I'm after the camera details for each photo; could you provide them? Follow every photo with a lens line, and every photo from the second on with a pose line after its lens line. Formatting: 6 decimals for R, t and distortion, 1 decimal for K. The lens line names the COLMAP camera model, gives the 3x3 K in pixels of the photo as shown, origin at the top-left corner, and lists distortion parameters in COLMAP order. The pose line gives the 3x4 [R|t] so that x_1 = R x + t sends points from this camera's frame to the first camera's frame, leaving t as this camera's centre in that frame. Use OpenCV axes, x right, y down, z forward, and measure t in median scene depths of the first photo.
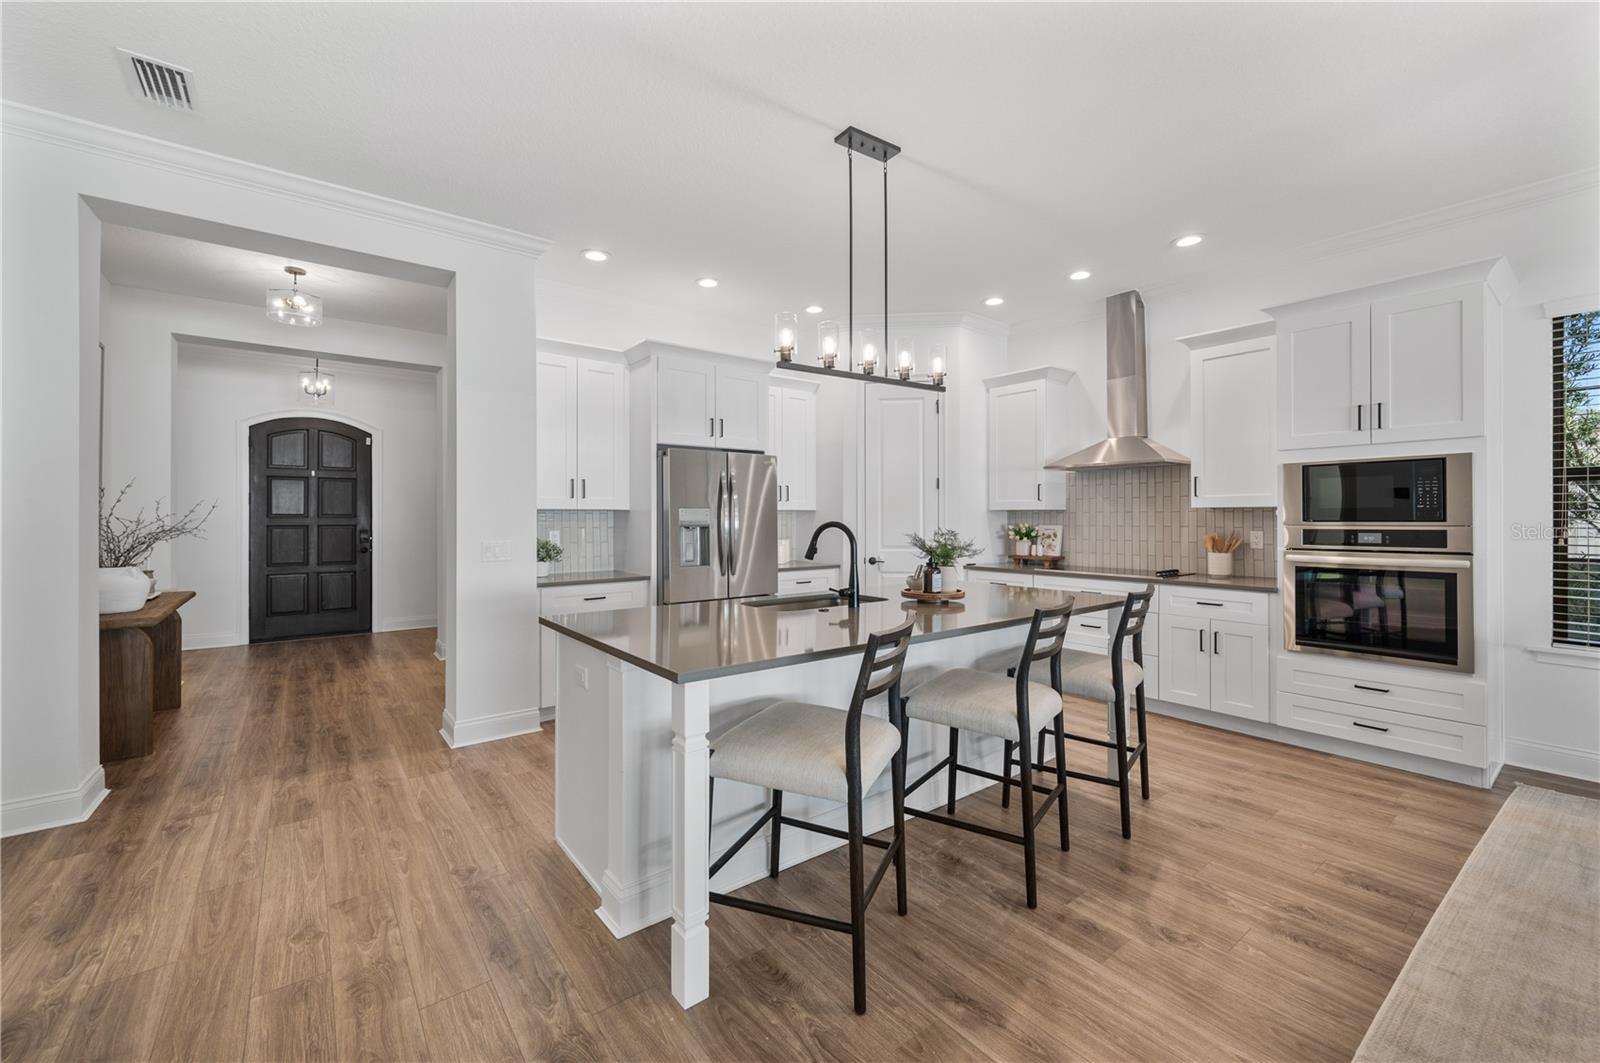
lens RADIAL K [[640.8, 0, 814.8], [0, 640.8, 510.8], [0, 0, 1]] dist [0.001581, 0.000092]
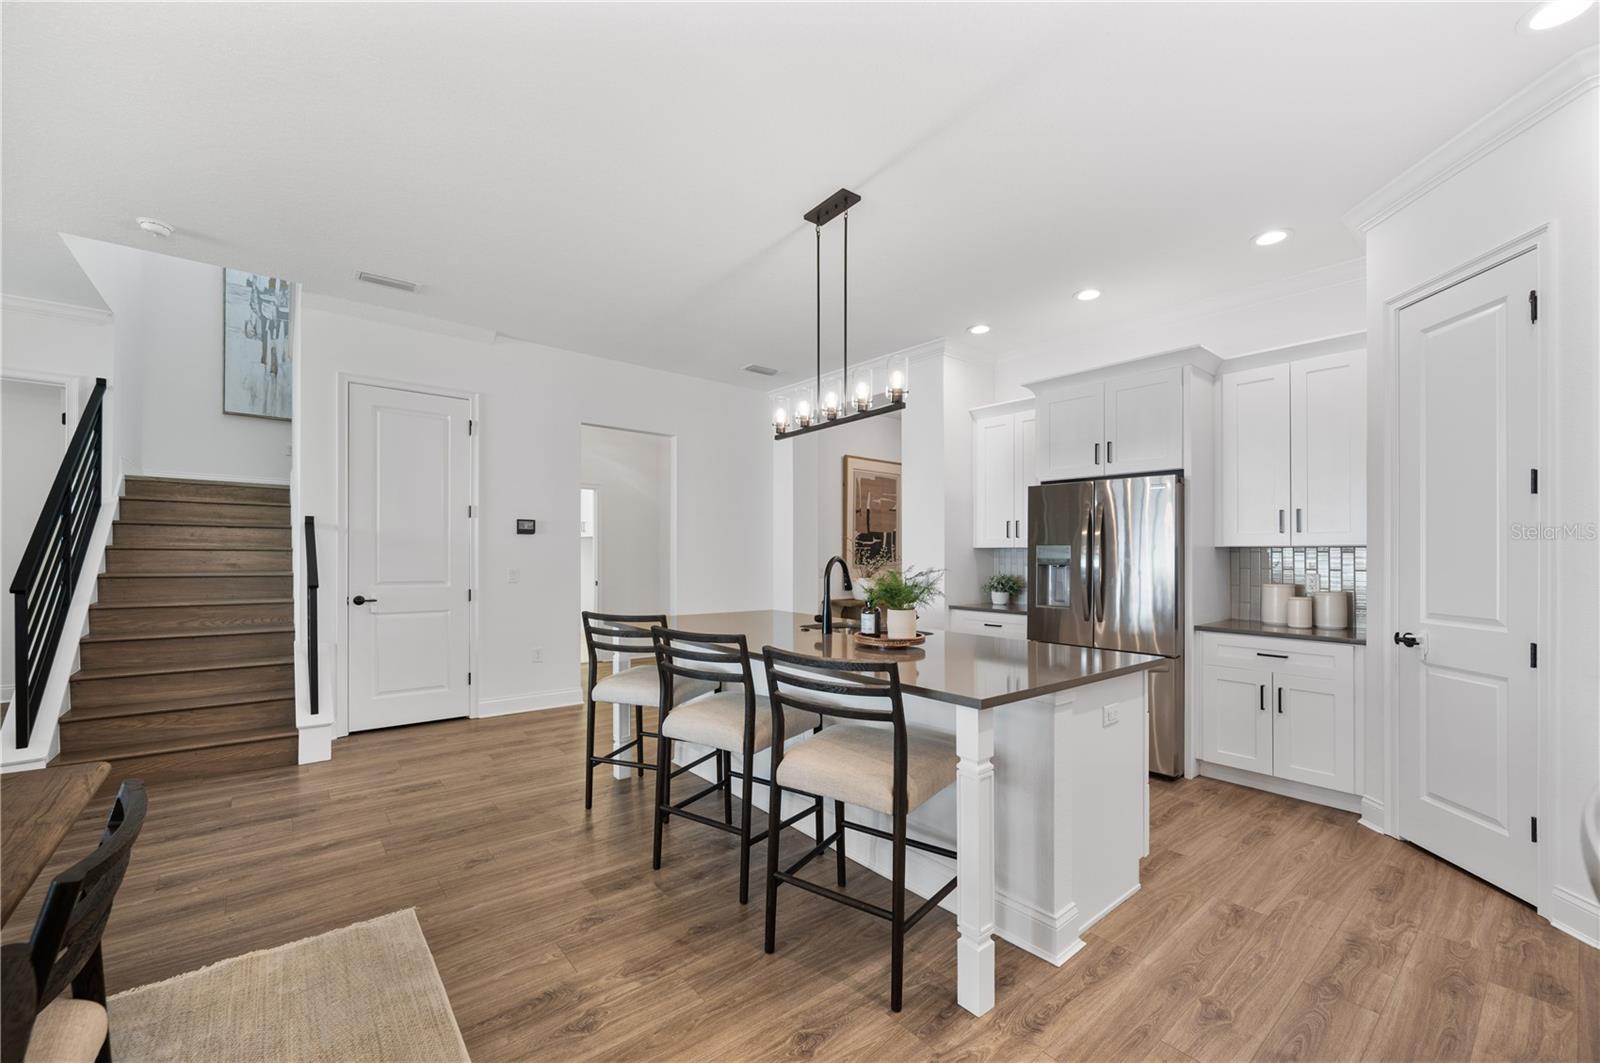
lens RADIAL K [[640.8, 0, 798.4], [0, 640.8, 549.4], [0, 0, 1]] dist [0.001581, 0.000092]
pose [[0.024573, -0.004753, -0.999687, 0.774507], [0.001833, 0.999987, -0.004710, 0.006254], [0.999696, -0.001717, 0.024581, 0.610862]]
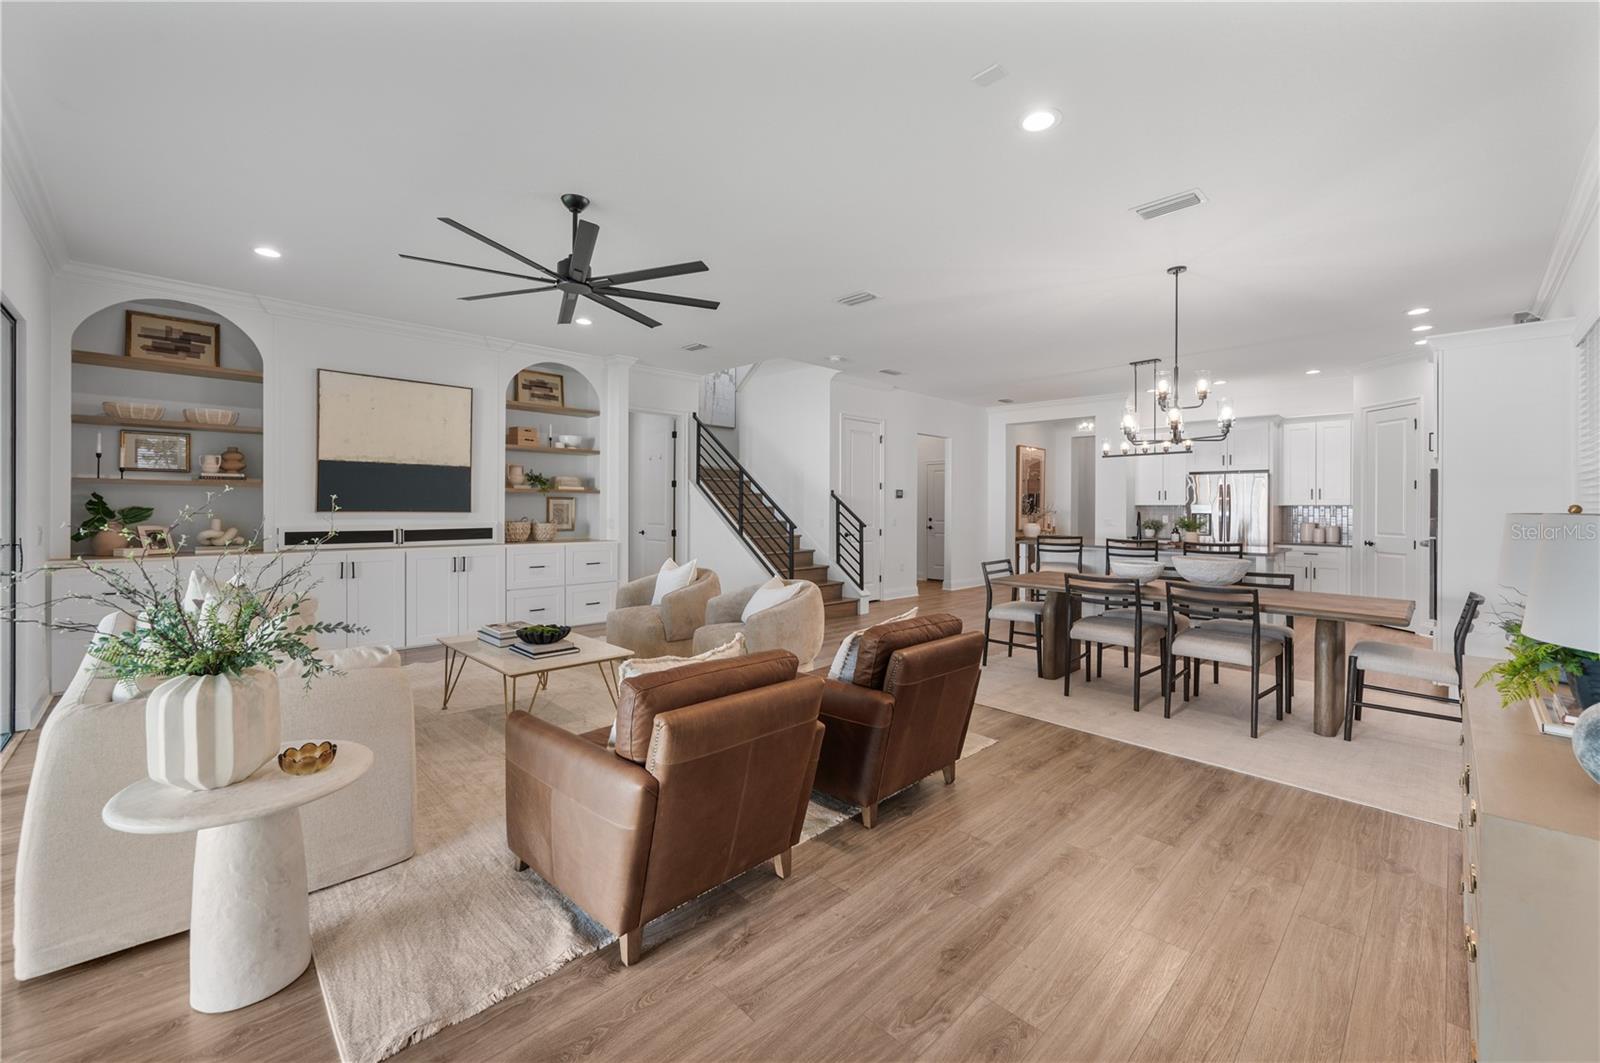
lens RADIAL K [[640.8, 0, 806.3], [0, 640.8, 506.6], [0, 0, 1]] dist [0.001581, 0.000092]
pose [[0.125051, 0.006013, -0.992132, 1.616392], [0.003601, 0.999972, 0.006515, -0.014607], [0.992144, -0.004387, 0.125026, -0.427162]]
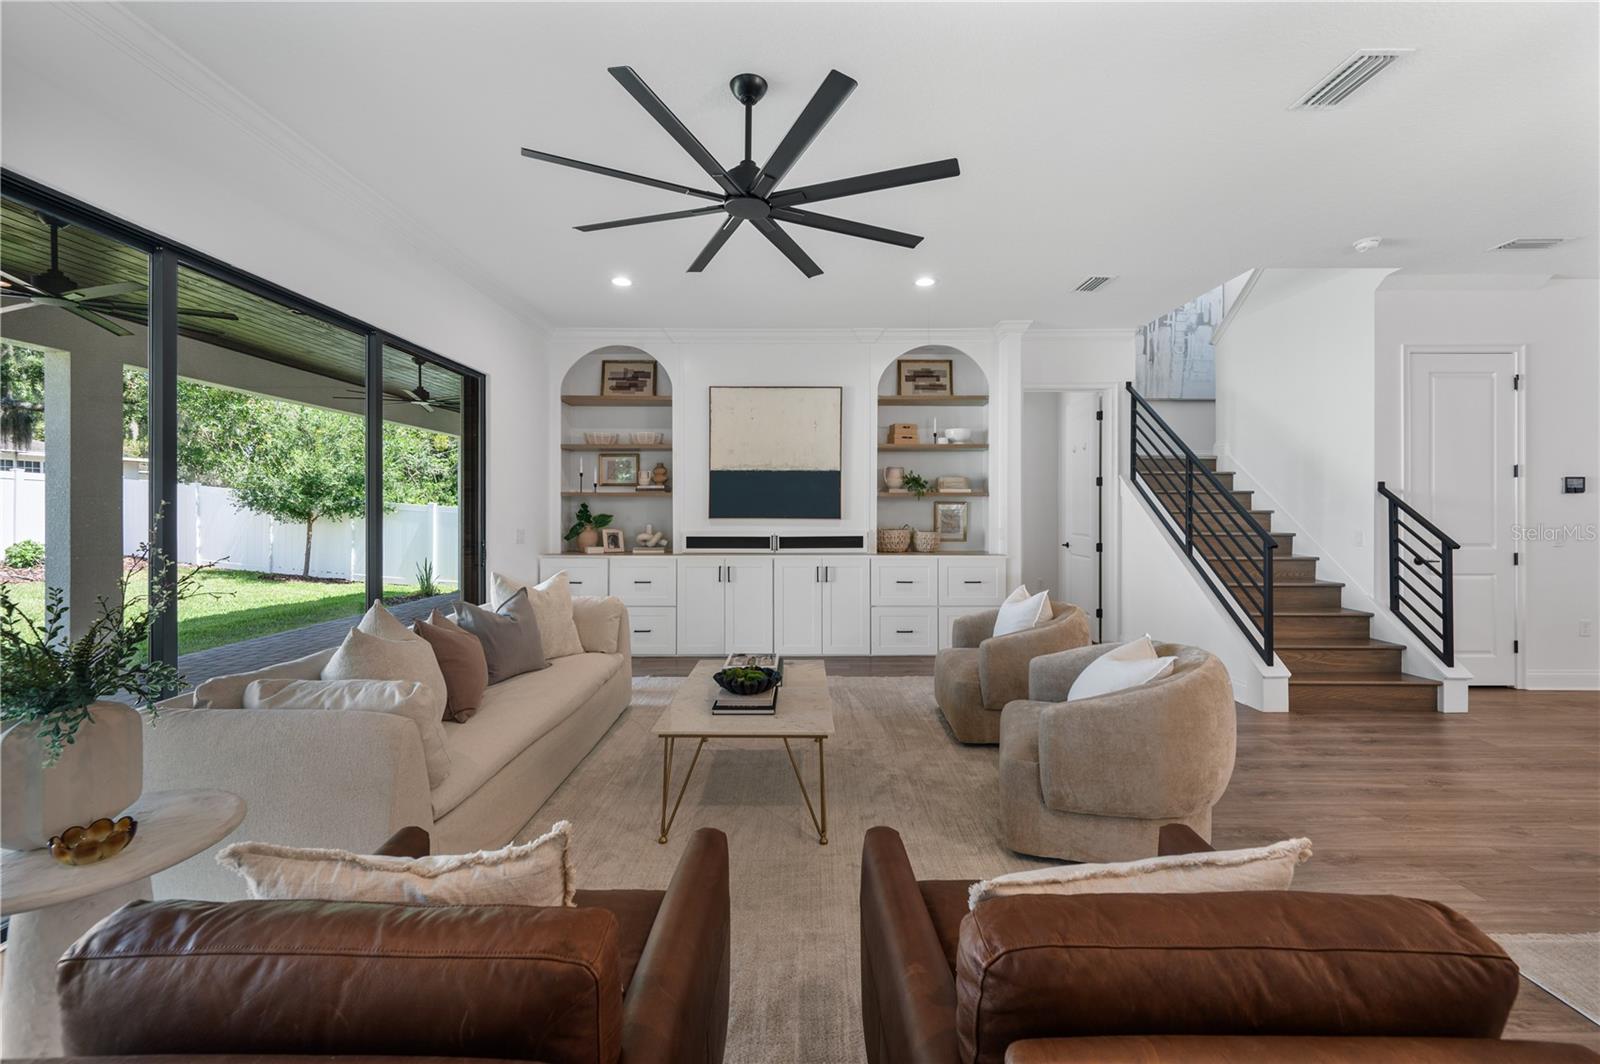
lens RADIAL K [[640.8, 0, 816.6], [0, 640.8, 513.8], [0, 0, 1]] dist [0.001581, 0.000092]
pose [[-0.610067, 0.008876, -0.792300, 1.196392], [0.011102, 0.999935, 0.002654, -0.010661], [0.792272, -0.007177, -0.610126, -0.211794]]
